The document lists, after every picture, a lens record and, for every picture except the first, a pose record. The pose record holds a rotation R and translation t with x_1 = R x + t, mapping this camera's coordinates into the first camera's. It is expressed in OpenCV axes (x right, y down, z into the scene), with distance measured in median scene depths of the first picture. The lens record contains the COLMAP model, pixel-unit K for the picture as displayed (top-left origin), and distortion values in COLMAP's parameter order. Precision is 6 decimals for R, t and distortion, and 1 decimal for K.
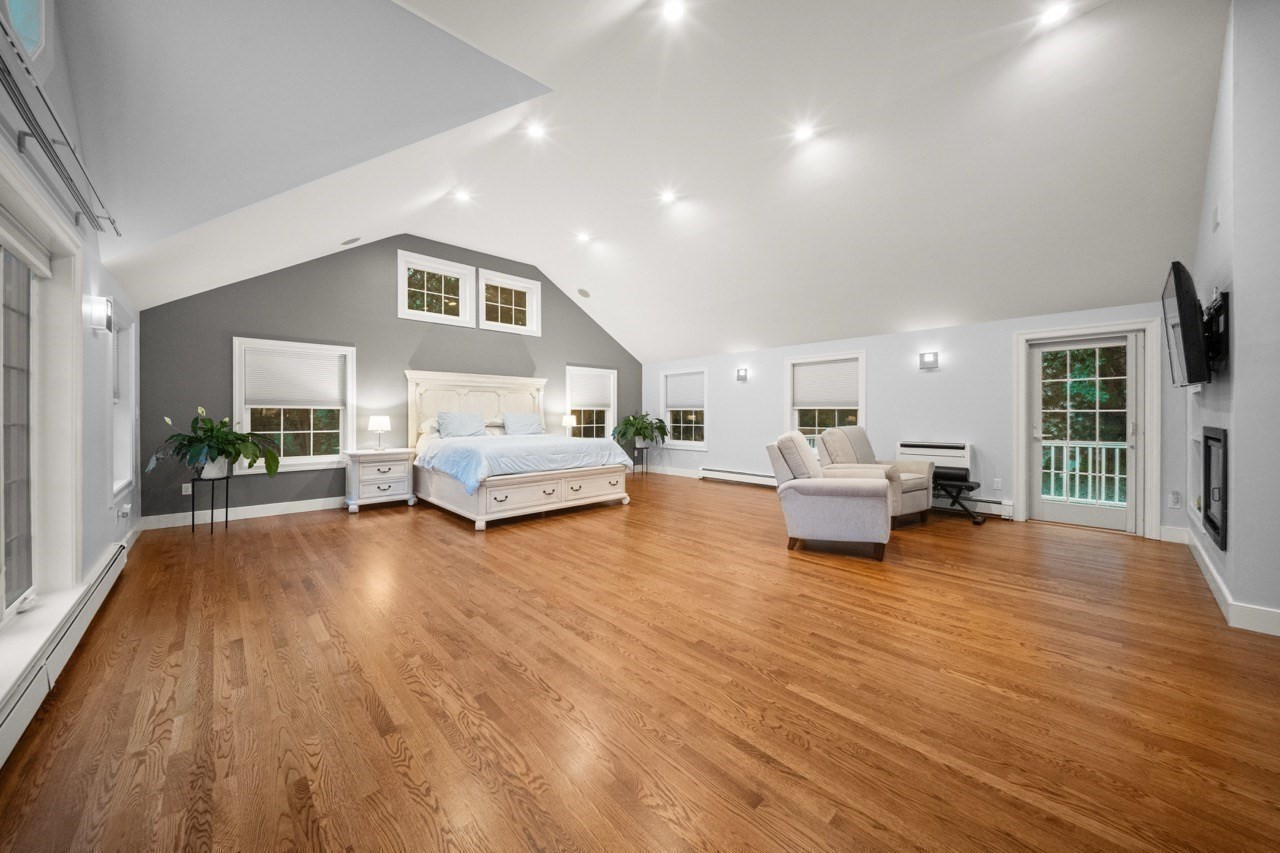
lens RADIAL K [[451.9, 0, 638.3], [0, 451.9, 411.1], [0, 0, 1]] dist [-0.000752, -0.000010]
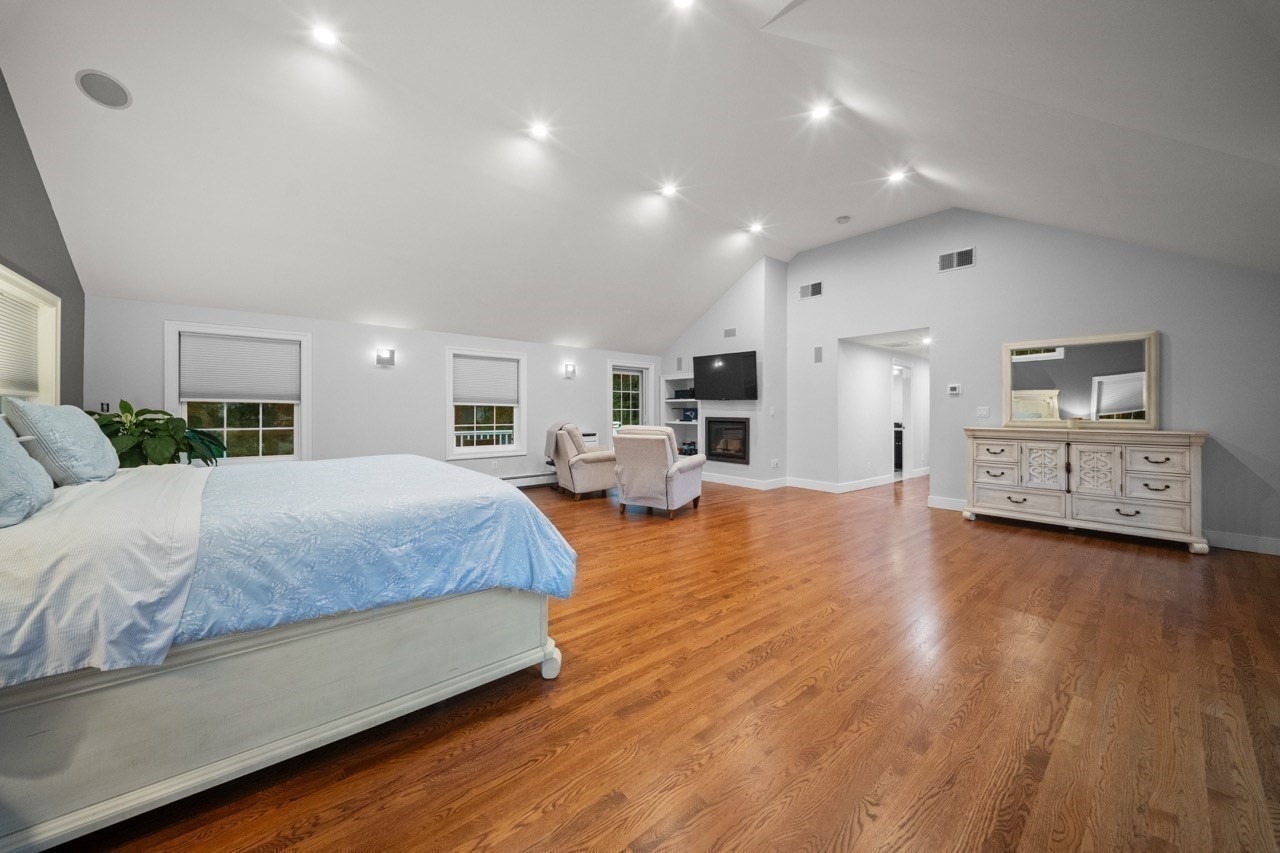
lens RADIAL K [[451.9, 0, 638.3], [0, 451.9, 411.1], [0, 0, 1]] dist [-0.000752, -0.000010]
pose [[0.053970, 0.002814, 0.998539, -0.615672], [-0.011175, 0.999935, -0.002214, 0.006641], [-0.998480, -0.011040, 0.053998, 0.701327]]
